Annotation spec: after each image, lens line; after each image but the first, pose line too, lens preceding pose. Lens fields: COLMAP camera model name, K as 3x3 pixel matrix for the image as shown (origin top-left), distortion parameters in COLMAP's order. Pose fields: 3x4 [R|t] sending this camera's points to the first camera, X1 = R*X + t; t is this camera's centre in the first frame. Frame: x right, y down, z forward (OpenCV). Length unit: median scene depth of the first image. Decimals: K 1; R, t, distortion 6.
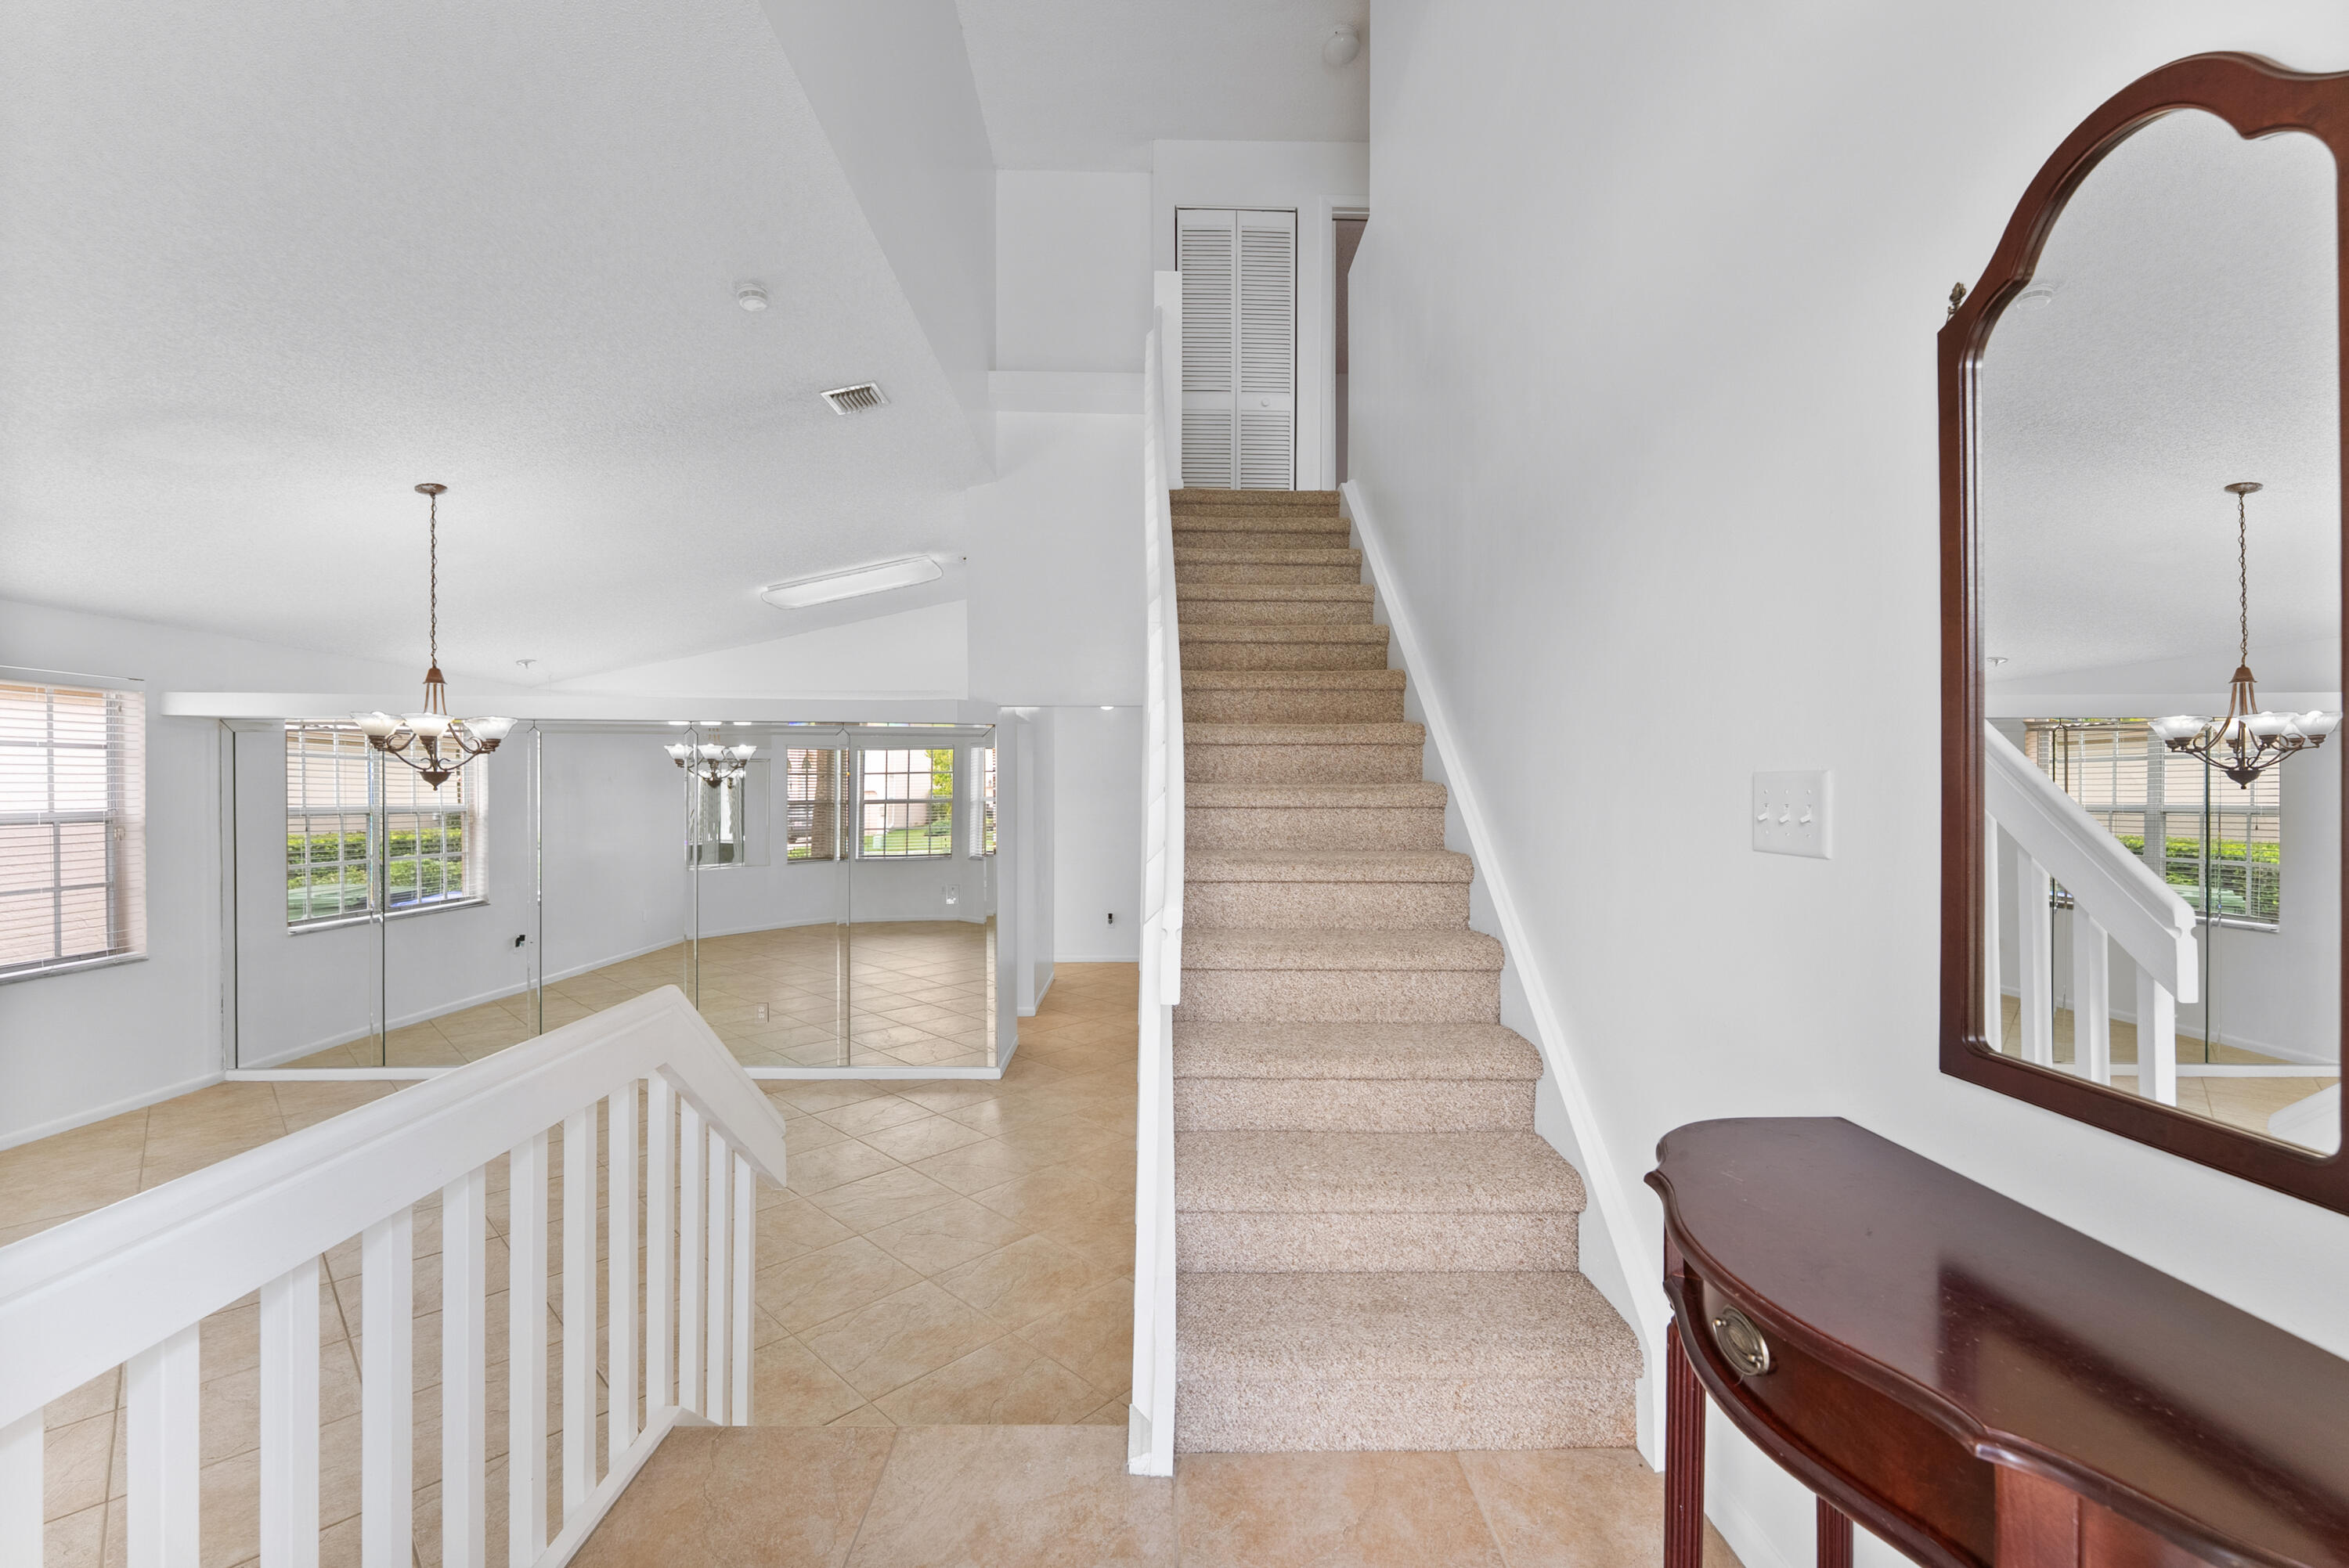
lens RADIAL K [[940.8, 0, 1180.2], [0, 940.8, 794.8], [0, 0, 1]] dist [-0.004365, -0.000036]
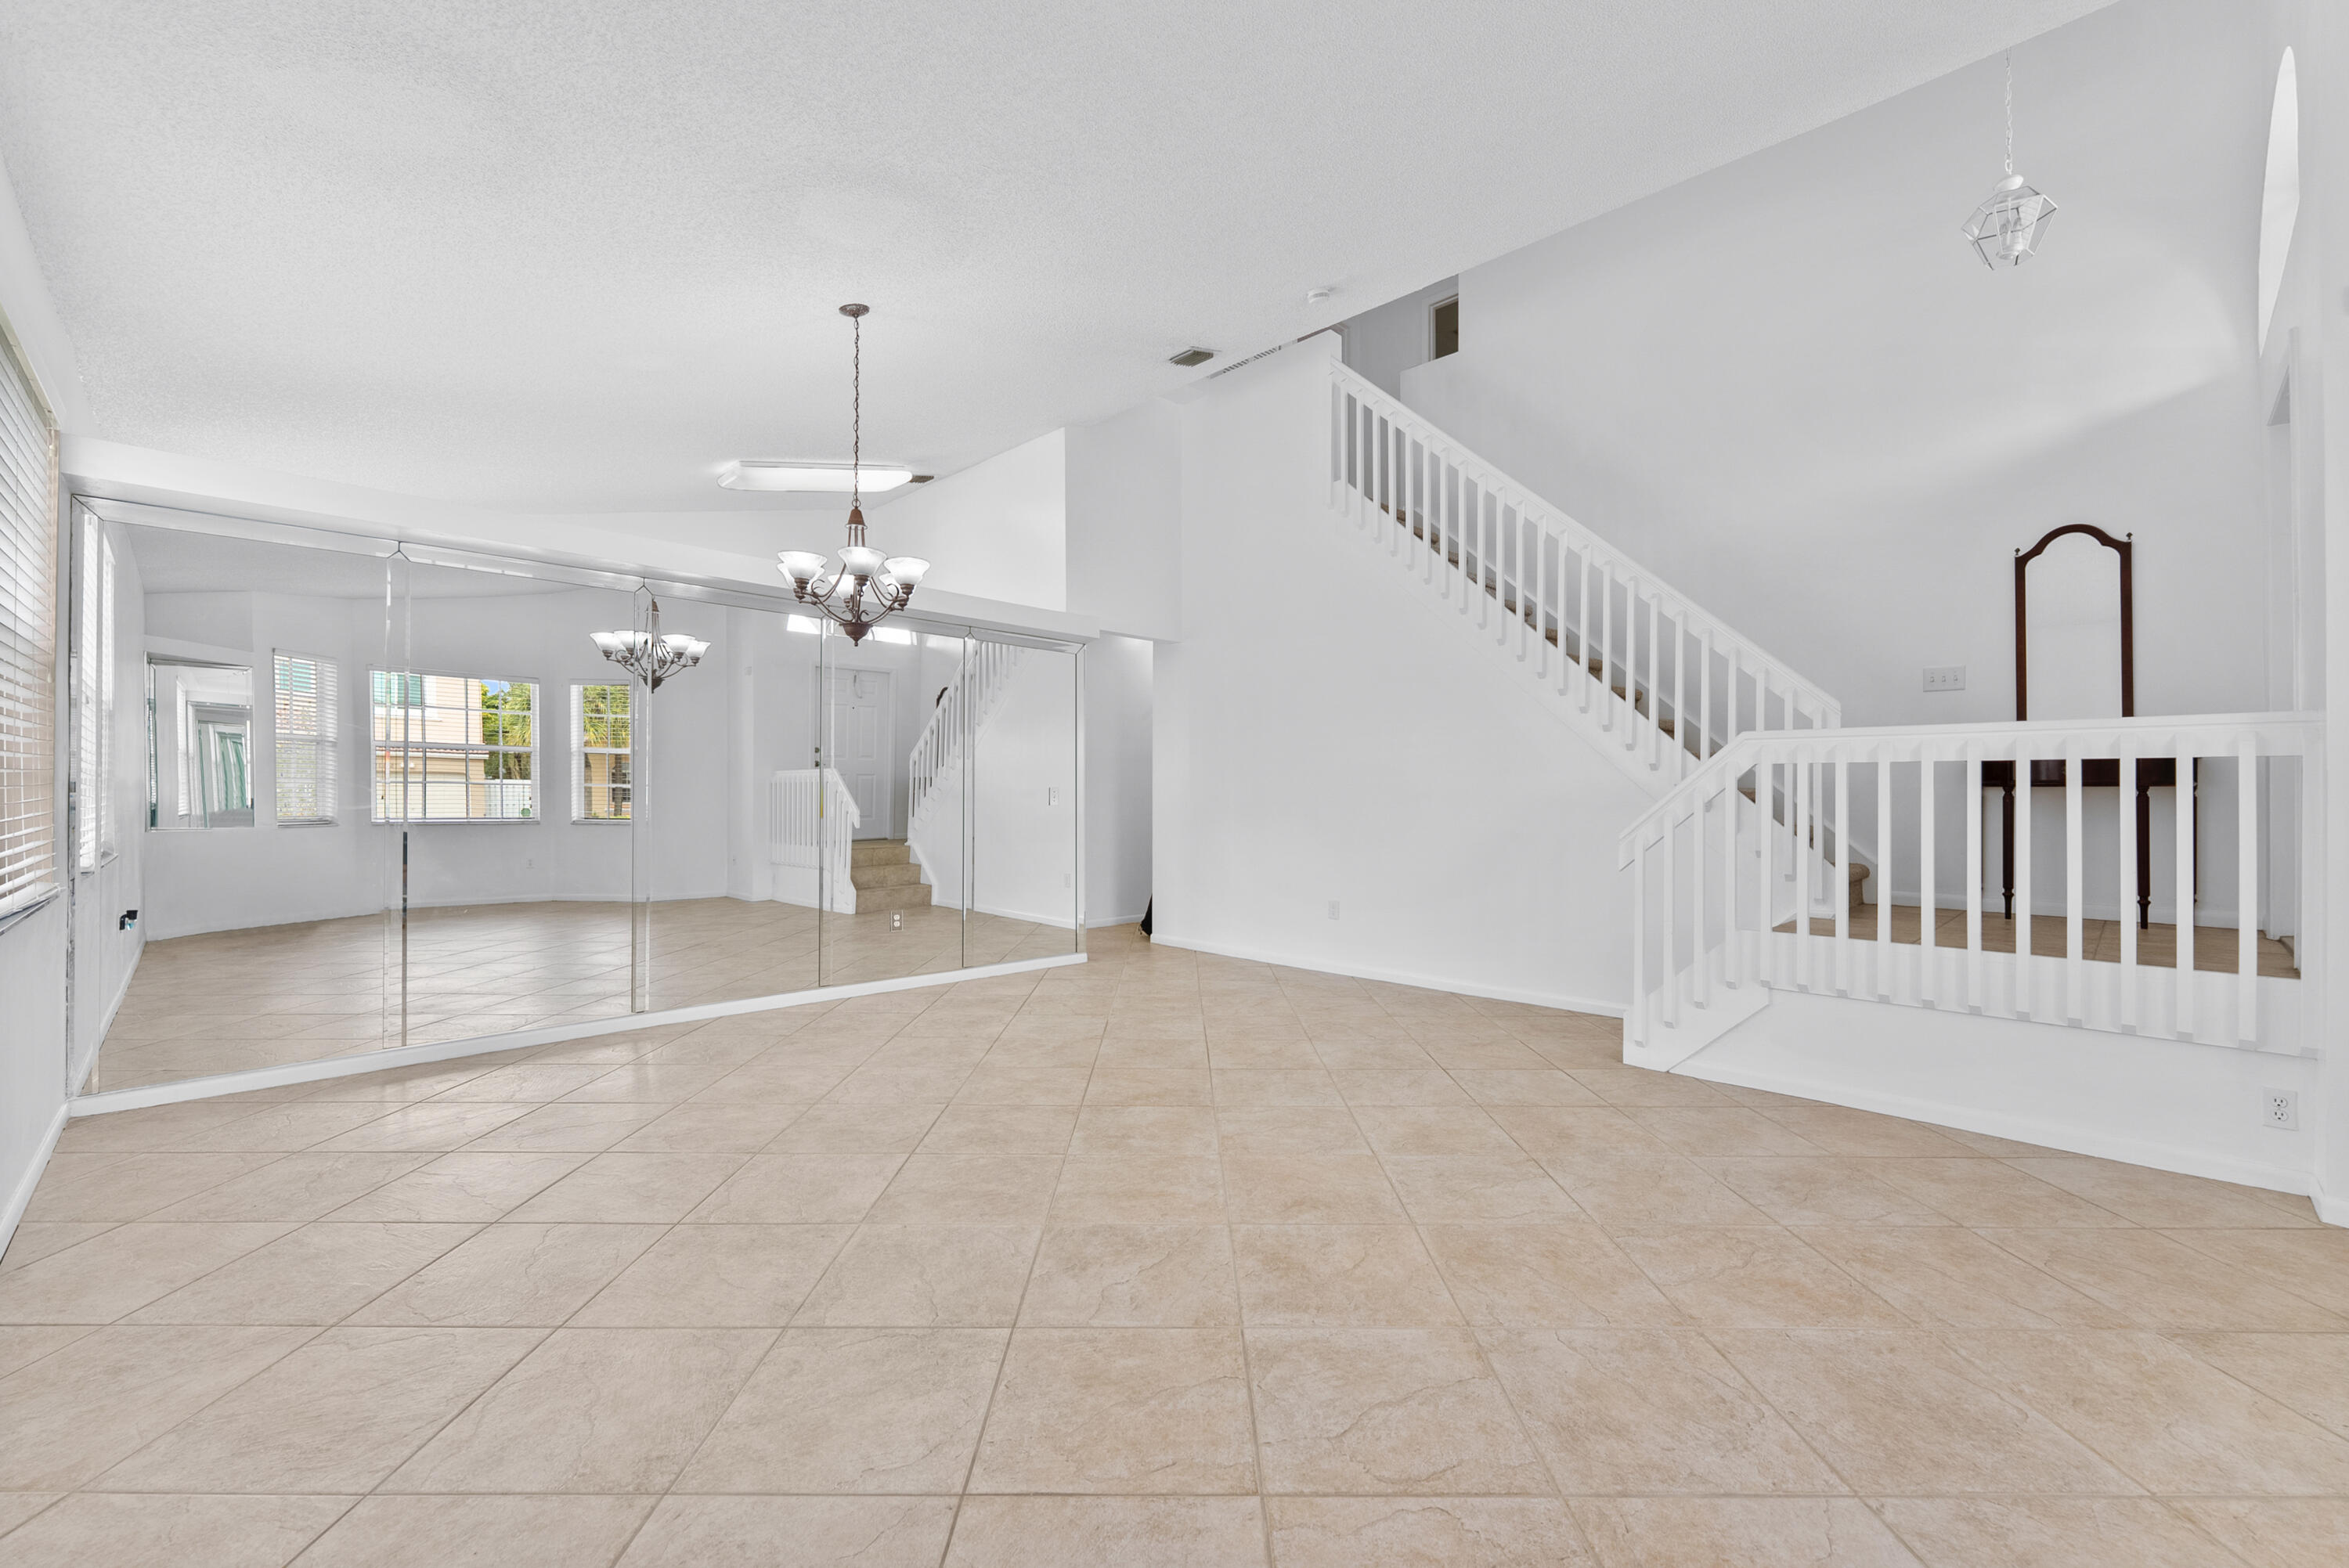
lens RADIAL K [[974.9, 0, 1186.3], [0, 974.9, 787.5], [0, 0, 1]] dist [-0.008800, -0.000068]
pose [[0.727759, 0.000083, 0.685833, -1.205671], [0.004983, 0.999973, -0.005409, 0.136666], [-0.685815, 0.007354, 0.727739, 0.109947]]
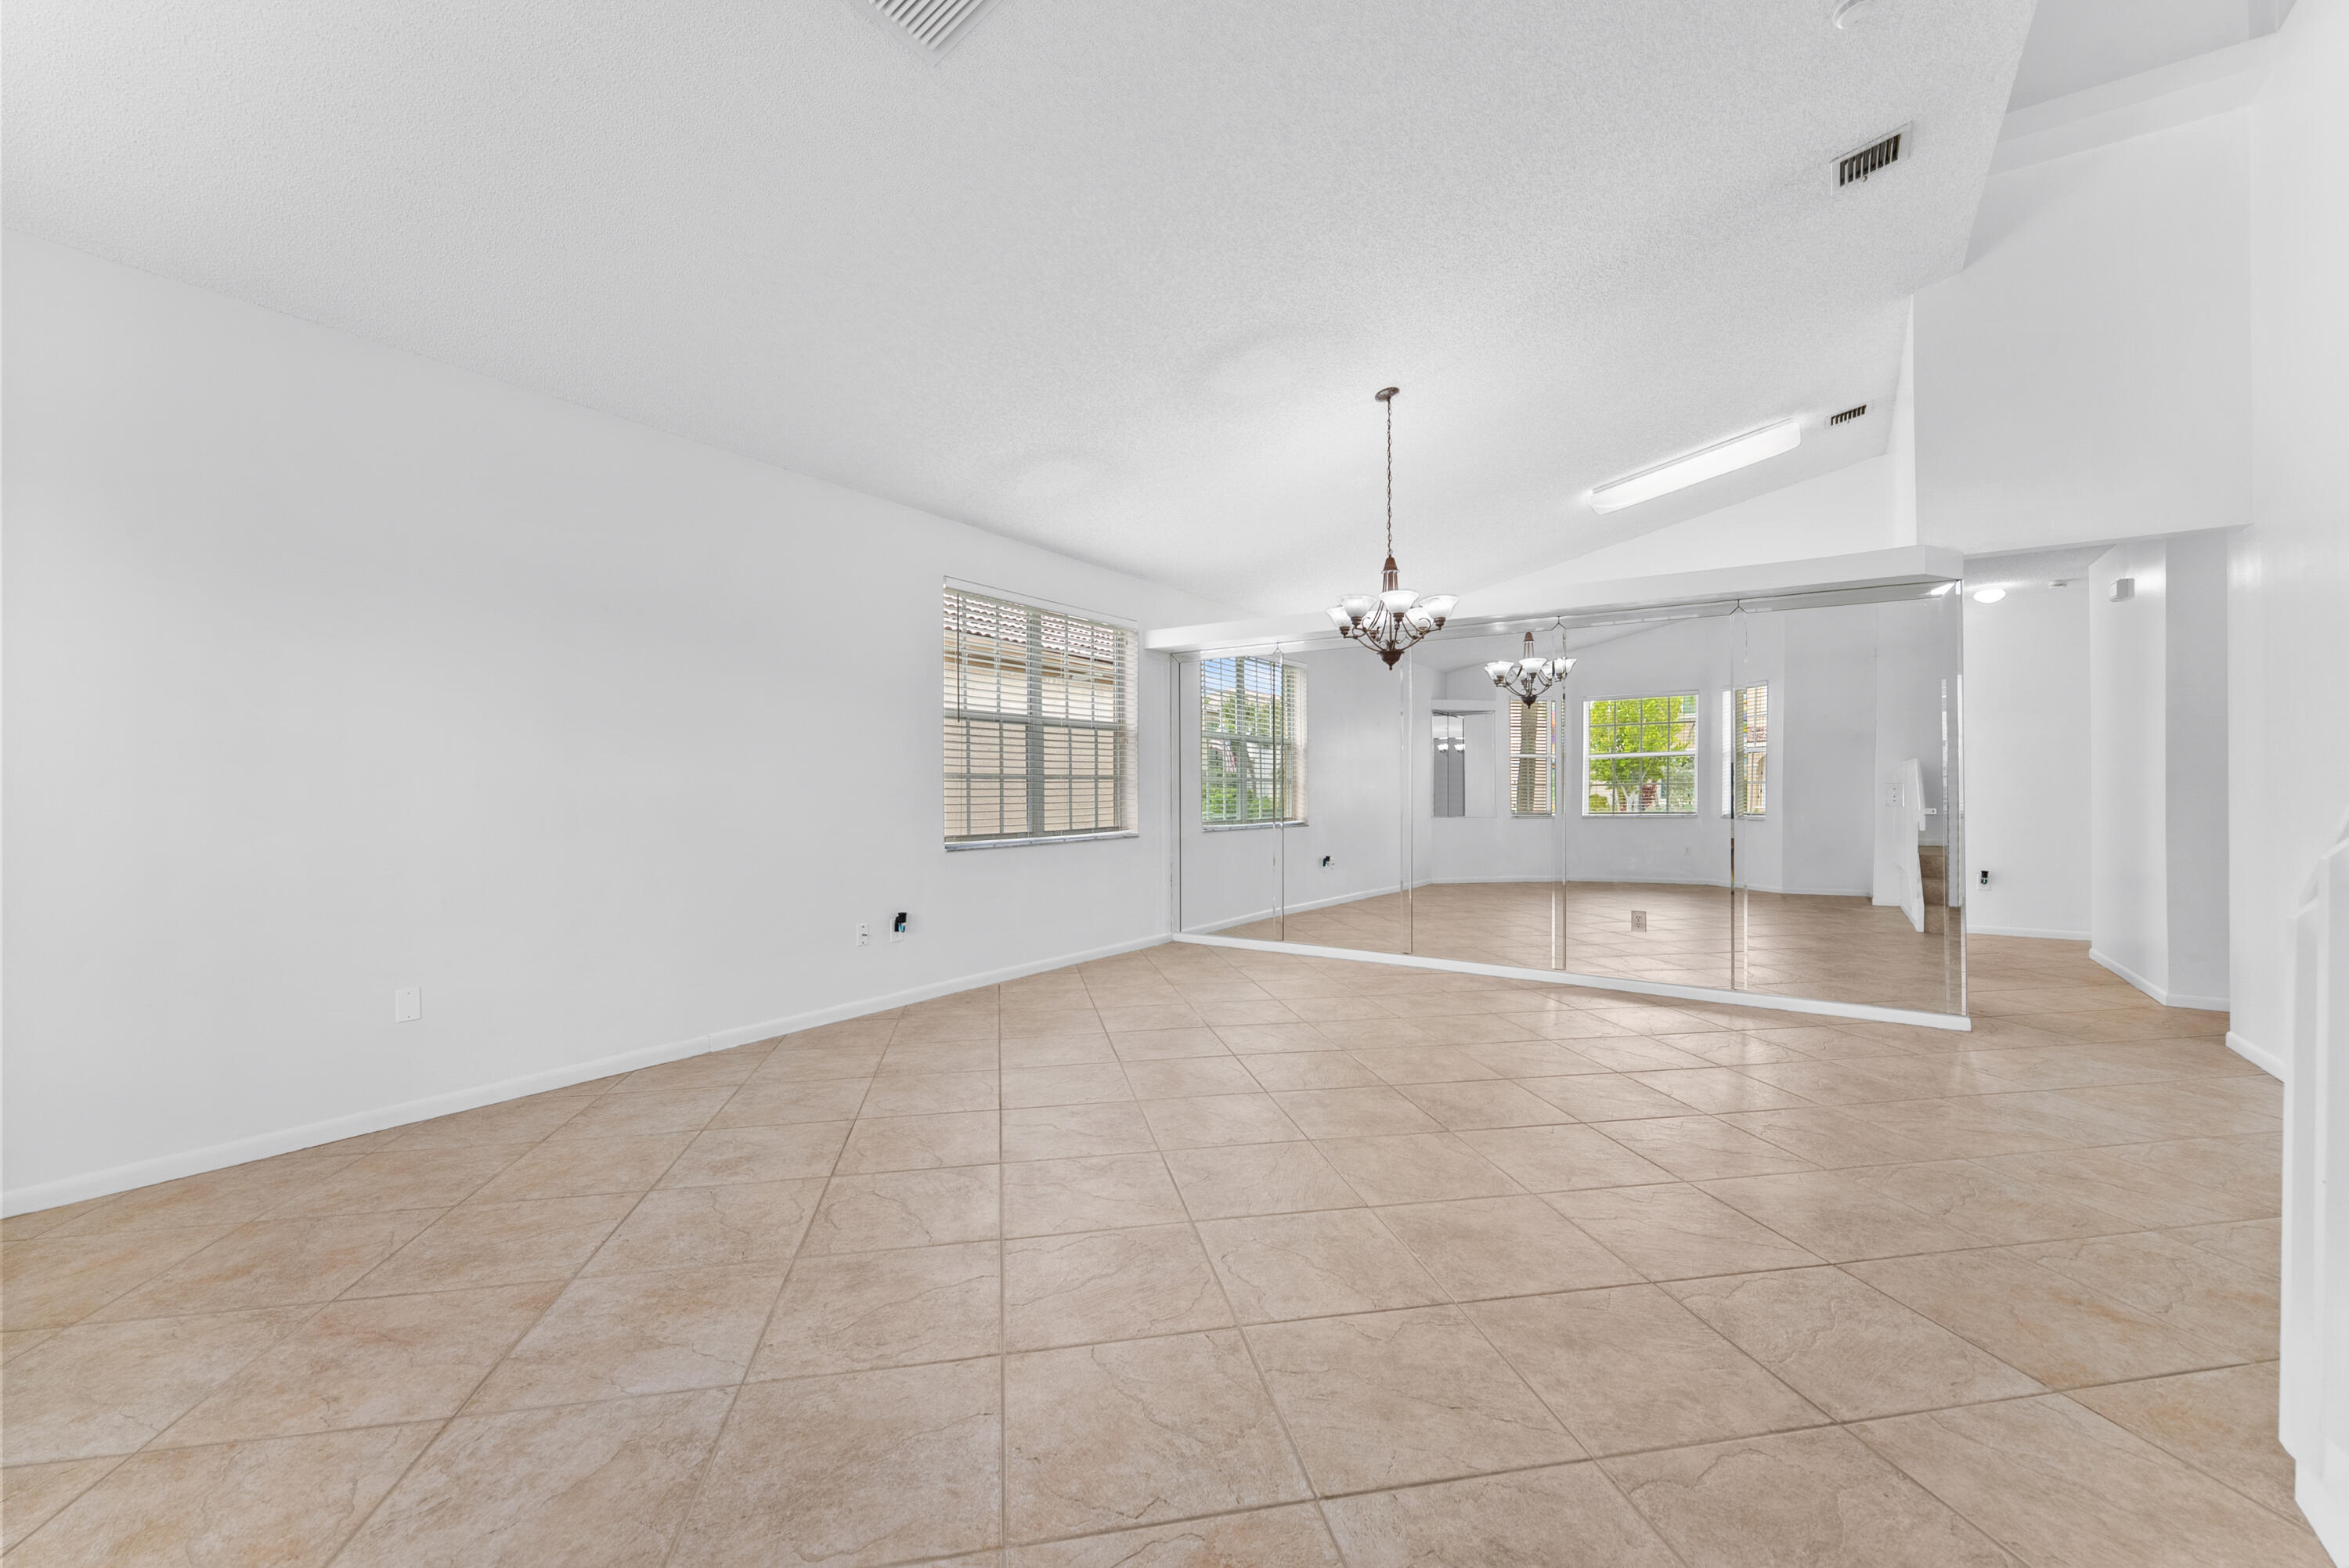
lens RADIAL K [[940.8, 0, 1177.1], [0, 940.8, 781.5], [0, 0, 1]] dist [-0.004365, -0.000036]
pose [[0.808606, -0.005818, -0.588322, -0.354917], [-0.000348, 0.999946, -0.010366, 0.136977], [0.588351, 0.008587, 0.808560, -0.026079]]
